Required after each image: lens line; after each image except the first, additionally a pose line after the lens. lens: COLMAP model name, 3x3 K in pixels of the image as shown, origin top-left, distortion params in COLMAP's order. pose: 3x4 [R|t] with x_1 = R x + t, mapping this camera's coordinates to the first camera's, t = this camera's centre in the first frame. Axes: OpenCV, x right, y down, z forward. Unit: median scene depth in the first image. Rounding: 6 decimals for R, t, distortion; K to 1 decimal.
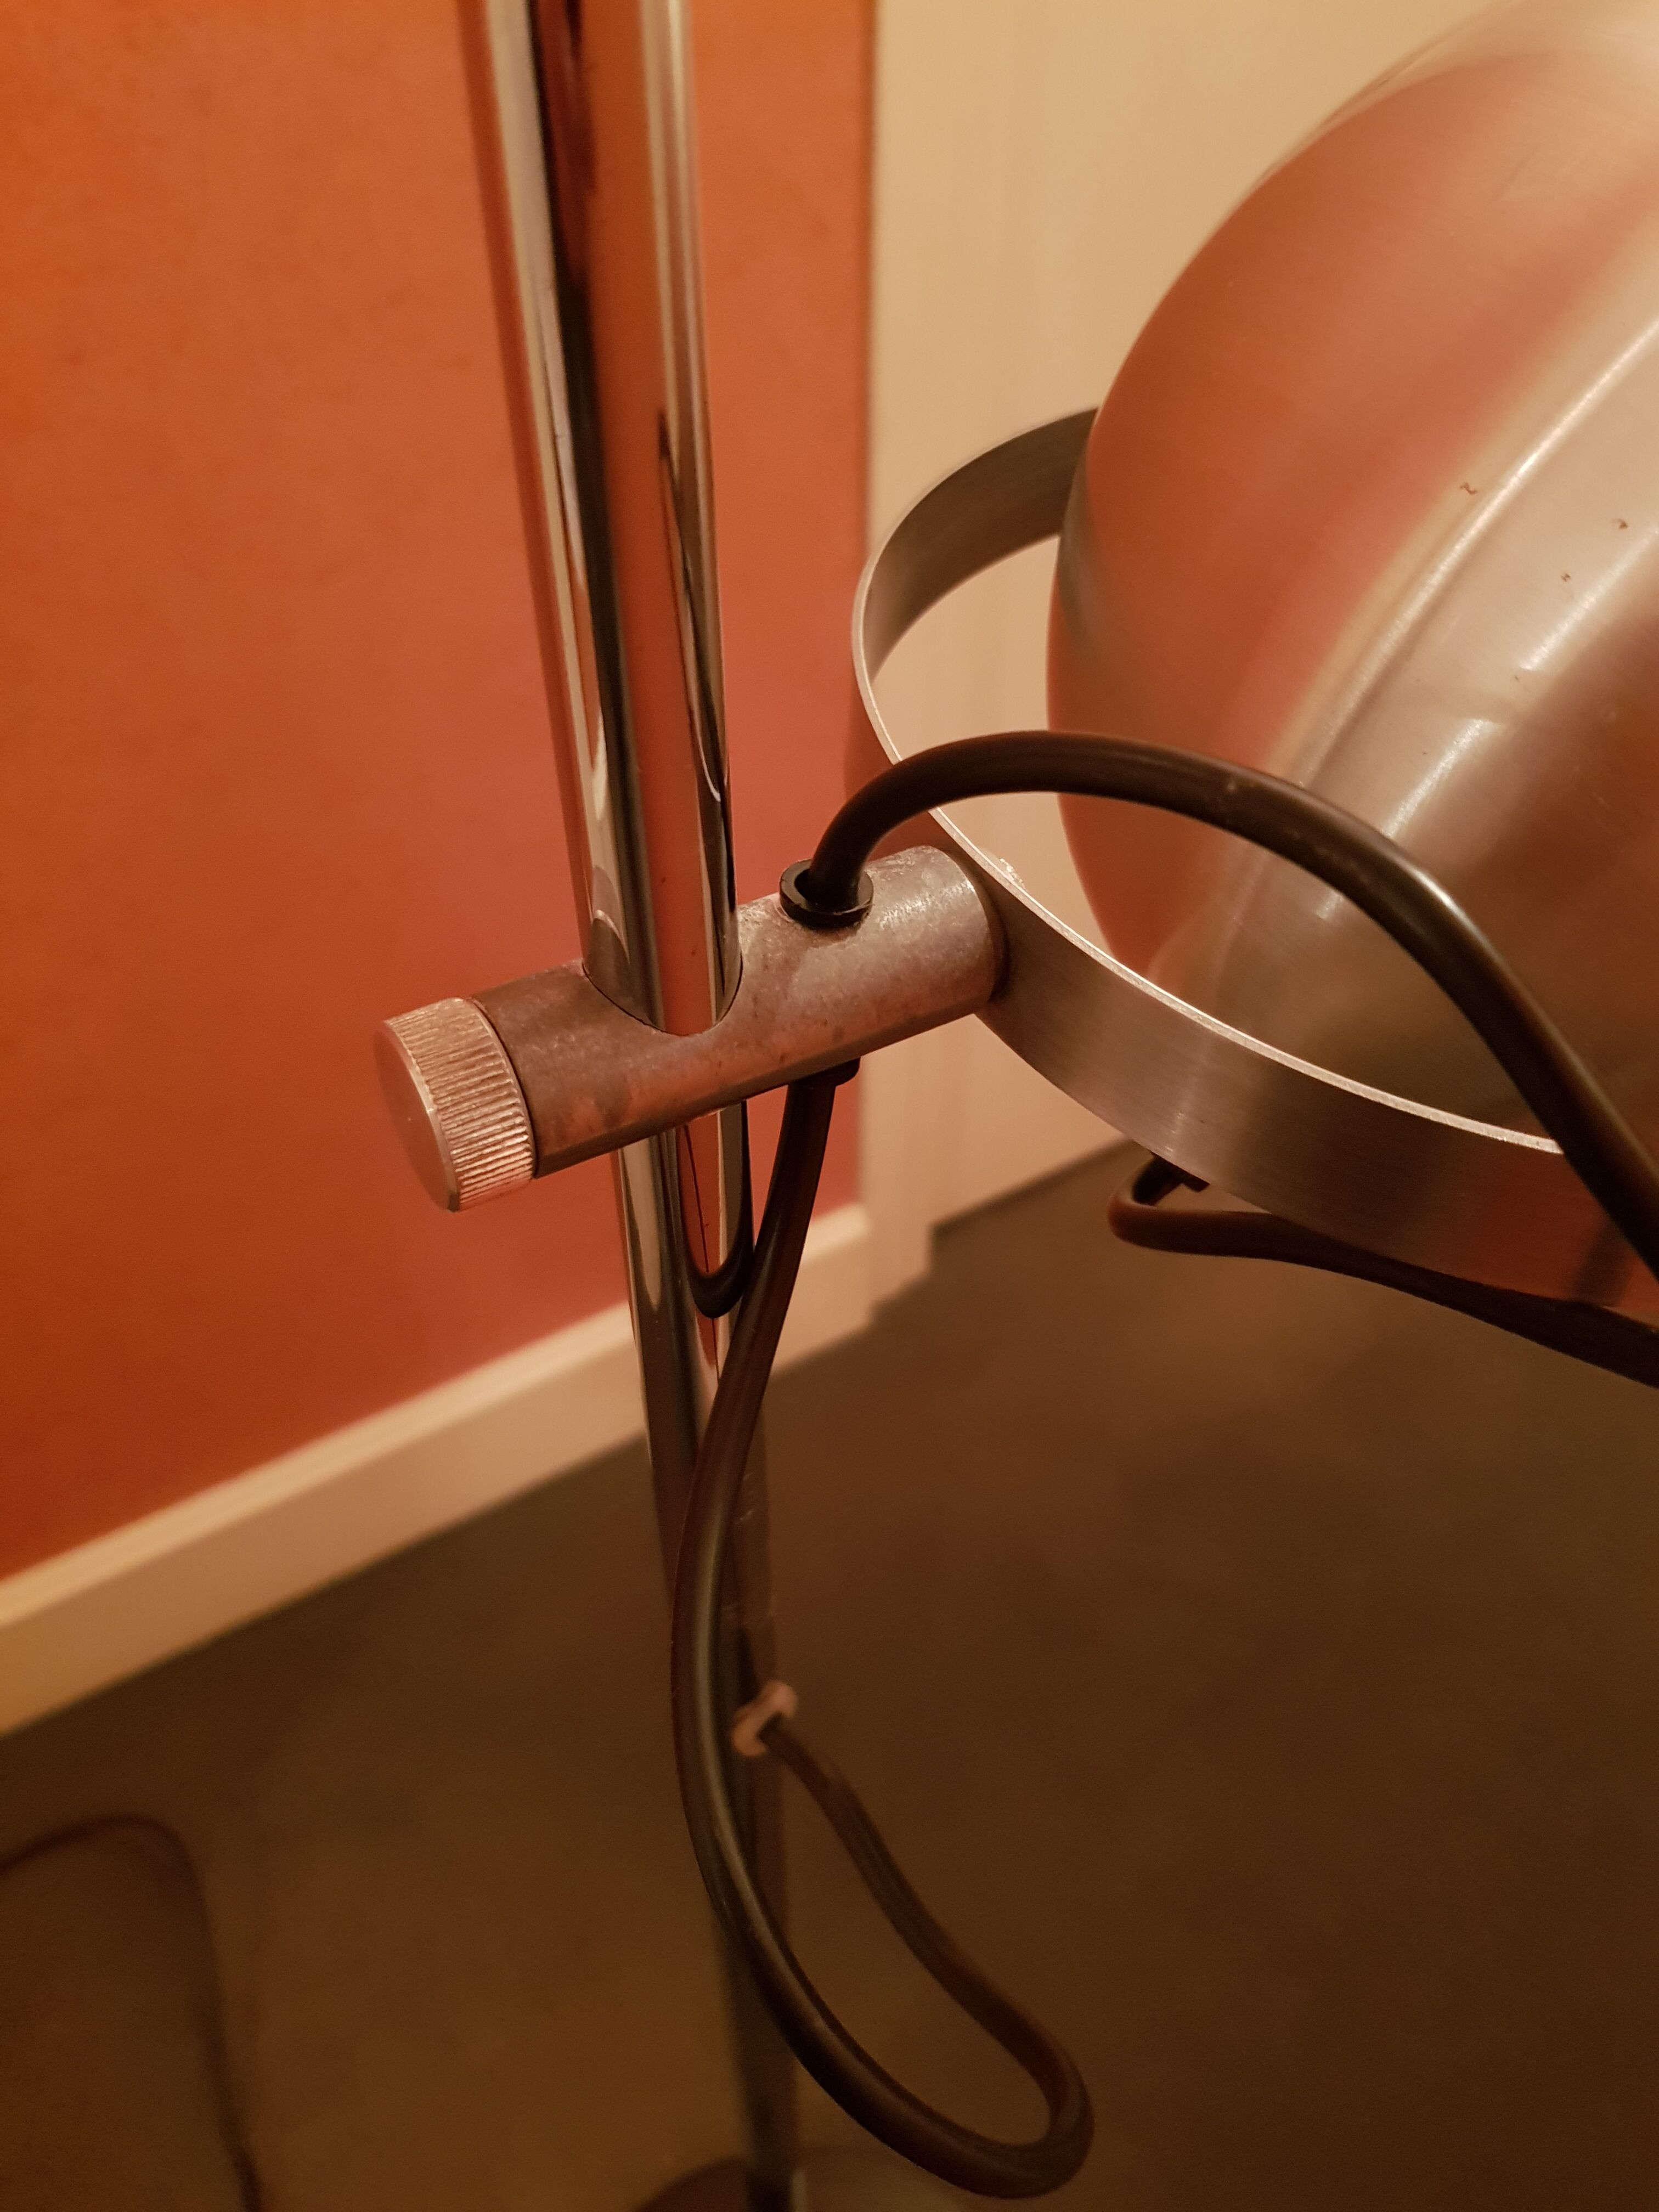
lens RADIAL K [[1690.8, 0, 829.5], [0, 1690.8, 1106.0], [0, 0, 1]] dist [0.104262, -0.154502]
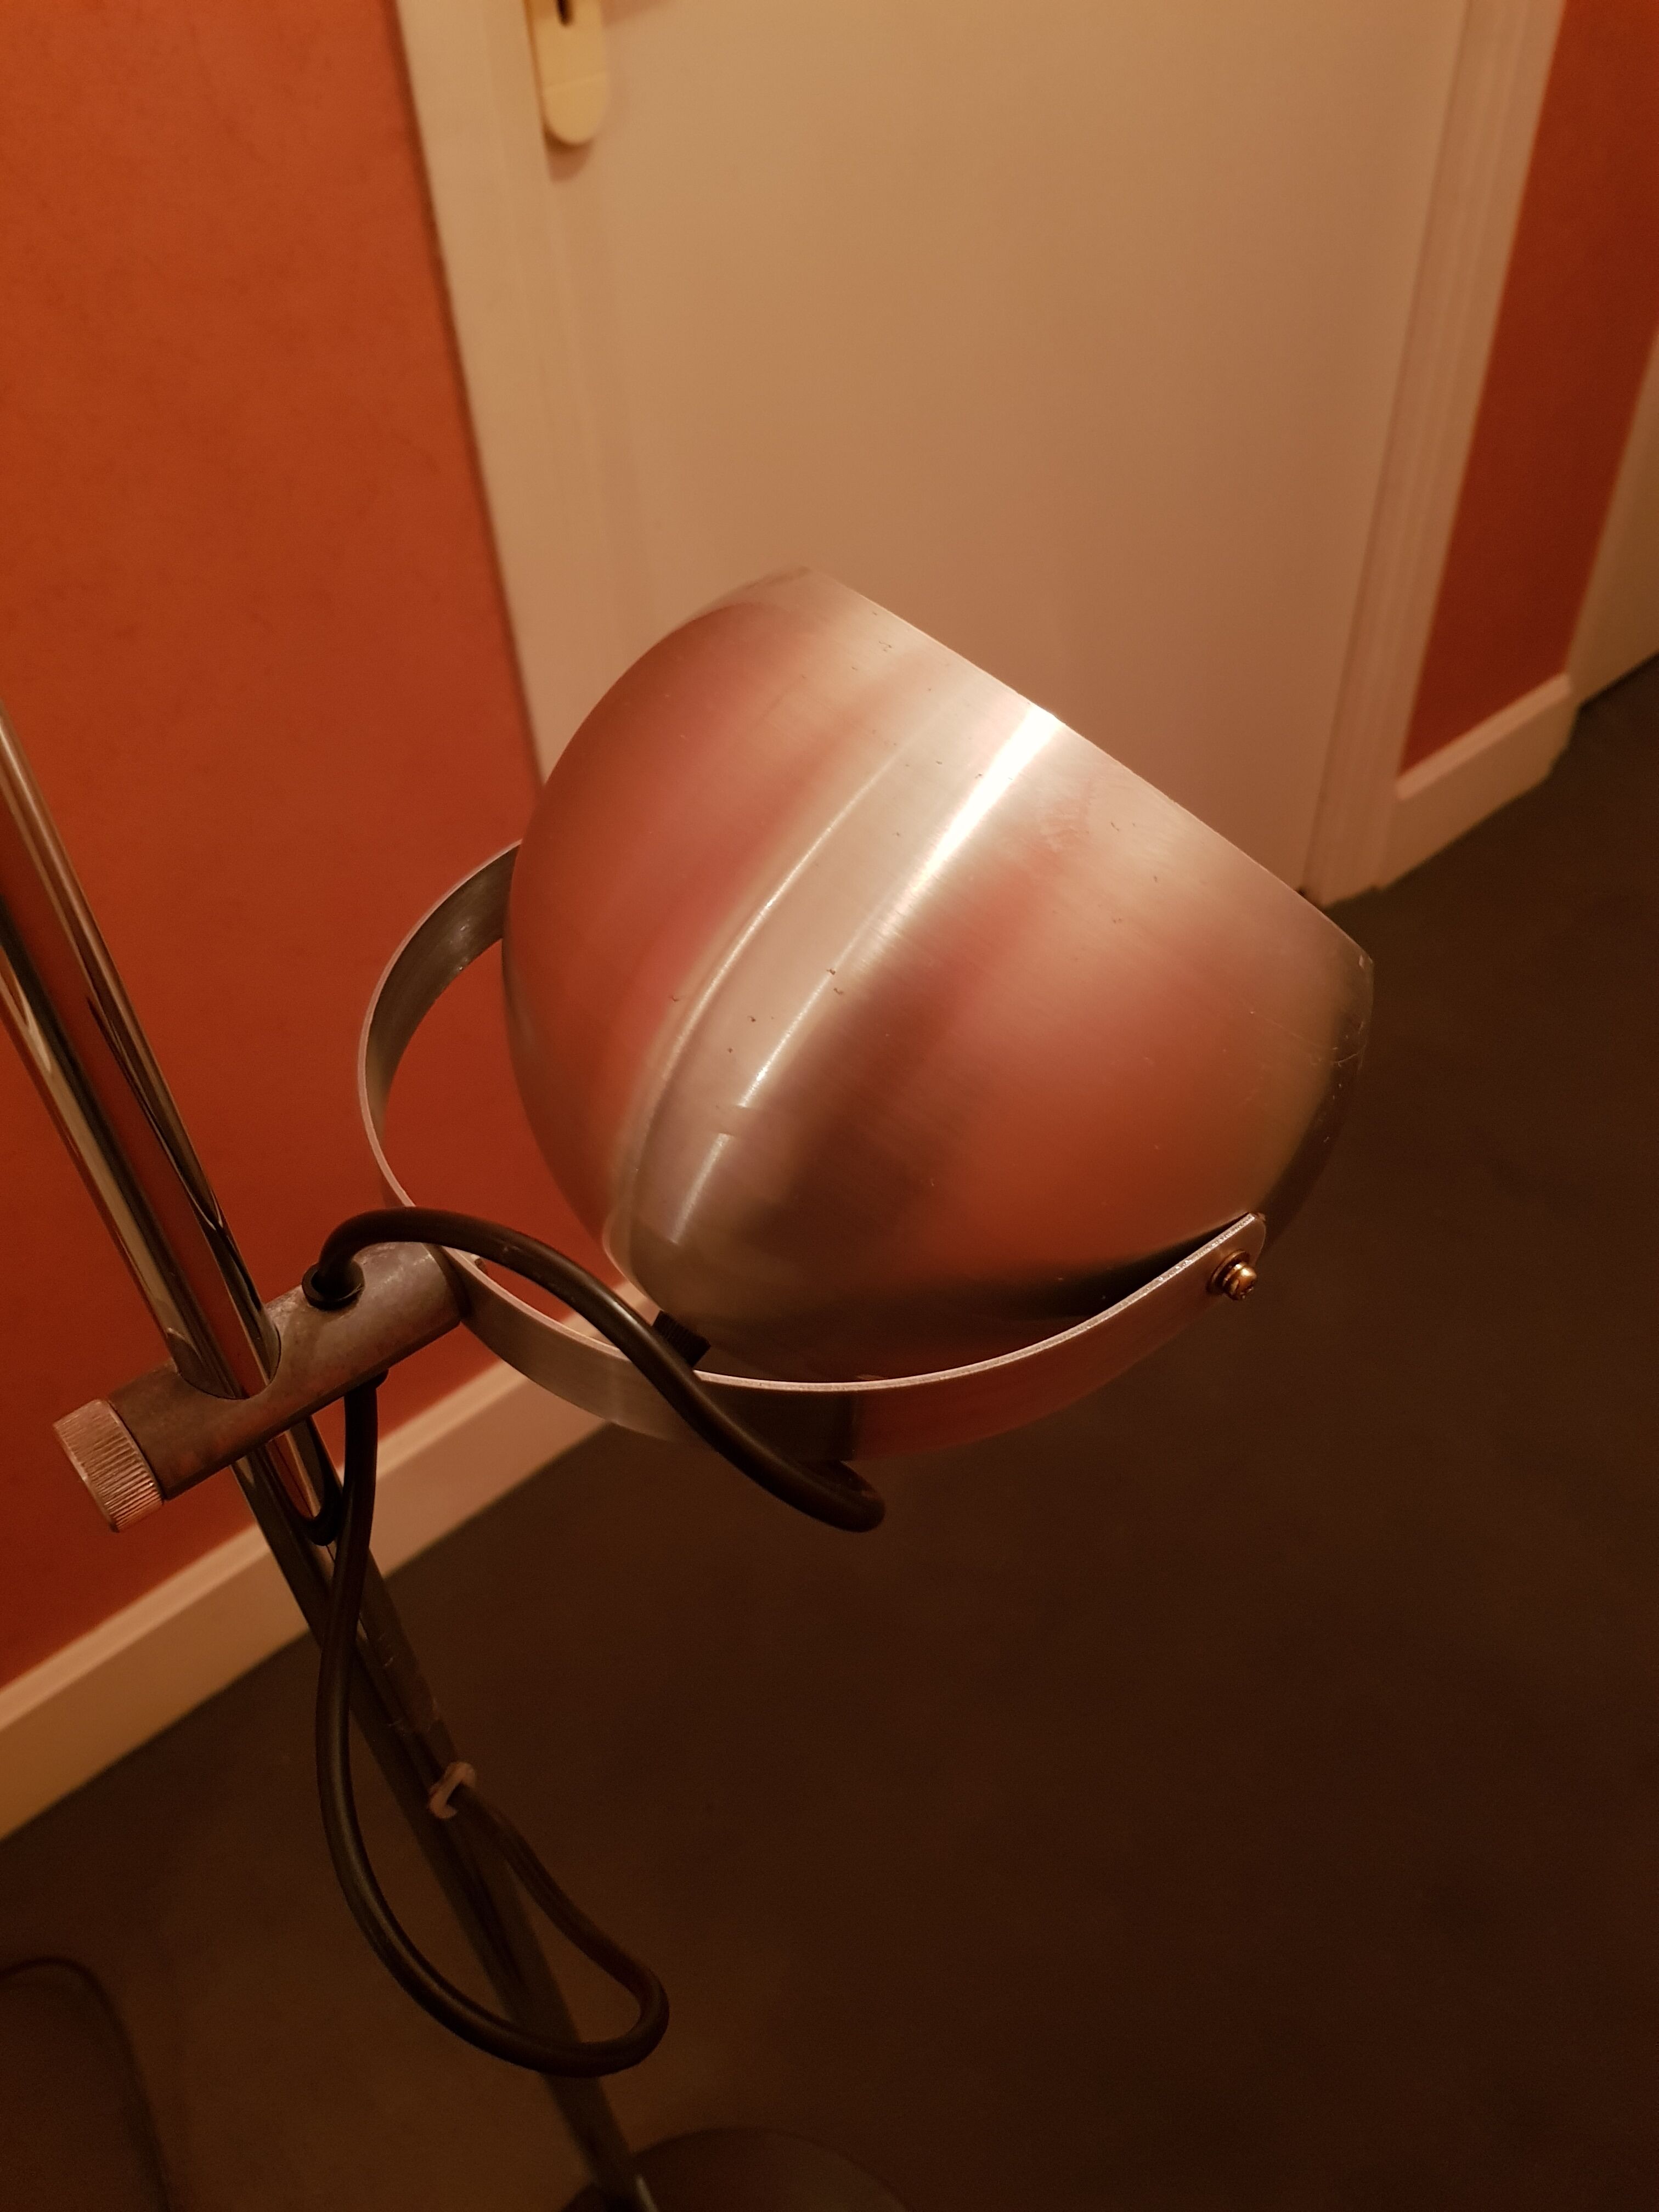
lens RADIAL K [[1720.8, 0, 829.5], [0, 1720.8, 1106.0], [0, 0, 1]] dist [-0.003868, -0.007550]
pose [[0.983736, -0.151472, 0.096542, 0.329566], [0.151552, 0.988428, 0.006543, -0.234307], [-0.096415, 0.008195, 0.995307, -0.647740]]
